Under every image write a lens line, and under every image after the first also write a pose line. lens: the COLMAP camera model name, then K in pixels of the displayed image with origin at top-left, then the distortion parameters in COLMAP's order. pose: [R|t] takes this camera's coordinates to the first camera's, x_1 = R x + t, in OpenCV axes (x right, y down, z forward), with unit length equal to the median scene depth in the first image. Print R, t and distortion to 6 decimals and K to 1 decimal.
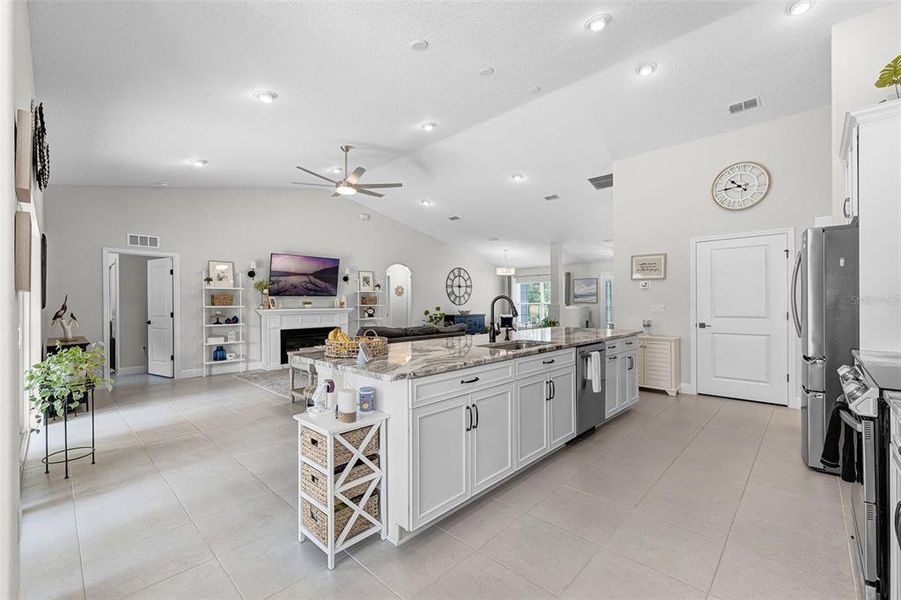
lens RADIAL K [[385.7, 0, 457.6], [0, 385.7, 306.4], [0, 0, 1]] dist [0.002381, 0.000541]
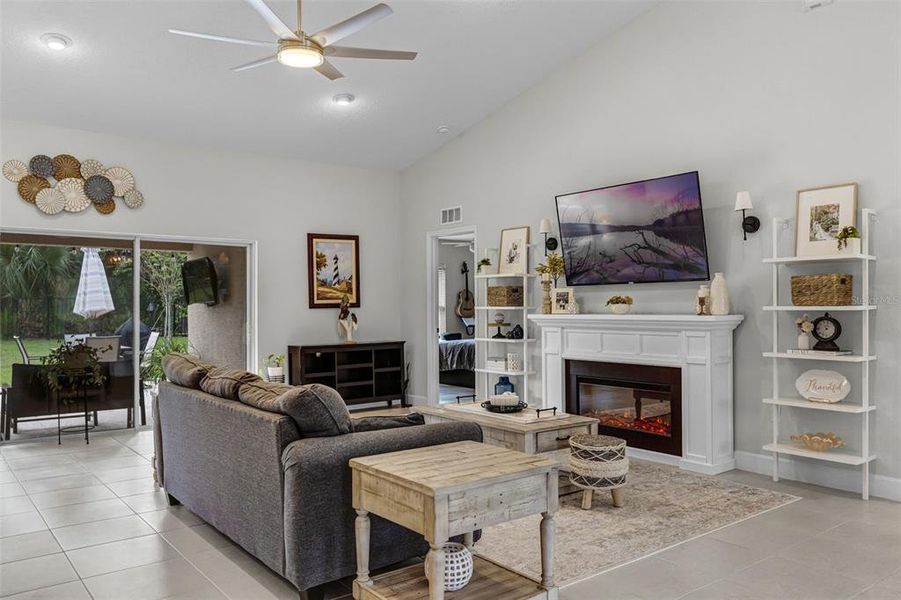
lens RADIAL K [[659.7, 0, 455.1], [0, 659.7, 302.0], [0, 0, 1]] dist [-0.000027, -0.001012]
pose [[-0.135567, 0.001577, -0.990767, 0.317319], [-0.001006, 0.999998, 0.001730, -0.008275], [0.990768, 0.001231, -0.135565, 0.916248]]
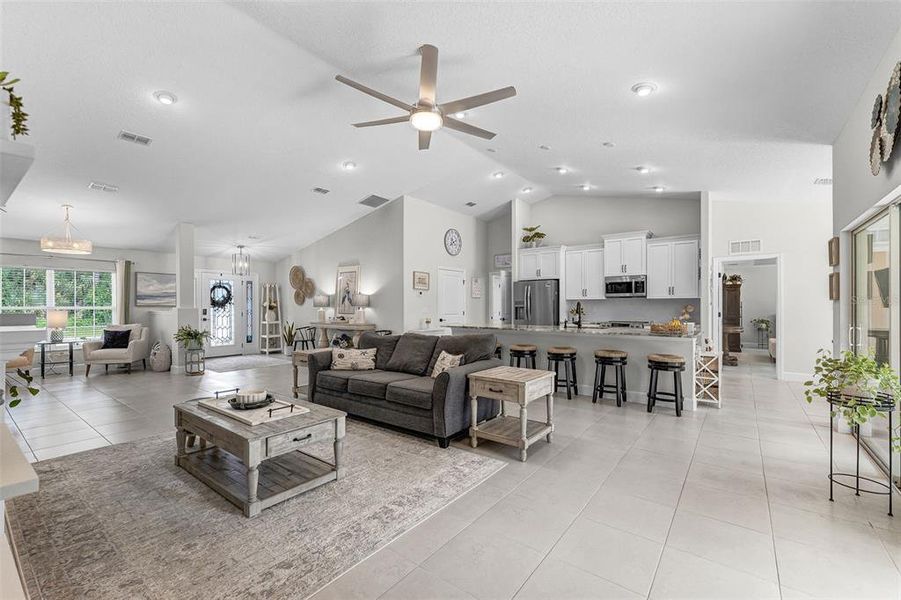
lens RADIAL K [[385.7, 0, 454.1], [0, 385.7, 311.7], [0, 0, 1]] dist [0.002381, 0.000541]
pose [[-0.117296, -0.009142, 0.993055, -0.655359], [0.008181, 0.999915, 0.010171, -0.002232], [-0.993063, 0.009317, -0.117211, 0.744745]]
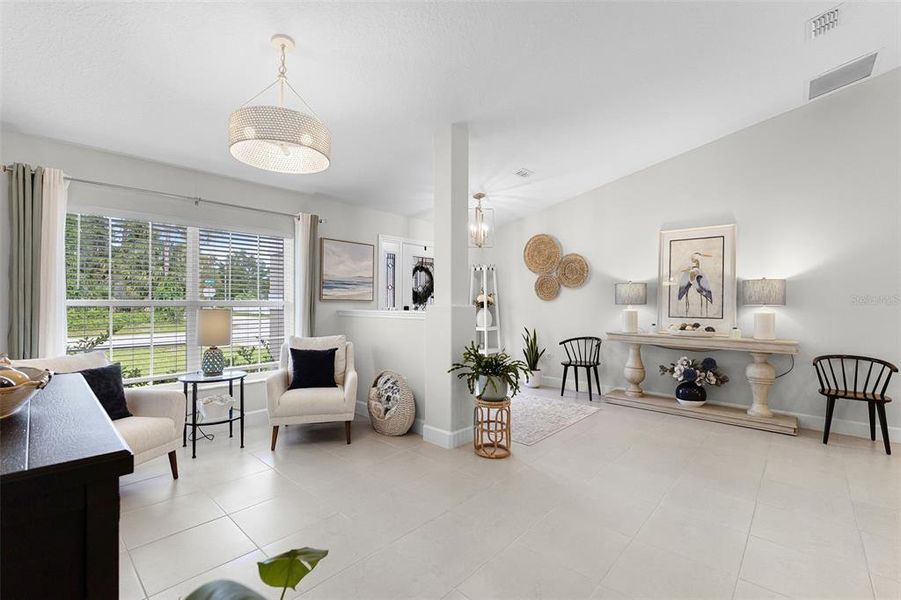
lens RADIAL K [[405.9, 0, 450.2], [0, 405.9, 302.0], [0, 0, 1]] dist [0.004642, 0.000249]
pose [[-0.024578, 0.004379, 0.999688, -0.136192], [0.000609, 0.999990, -0.004365, -0.009053], [-0.999698, 0.000501, -0.024581, 1.279101]]
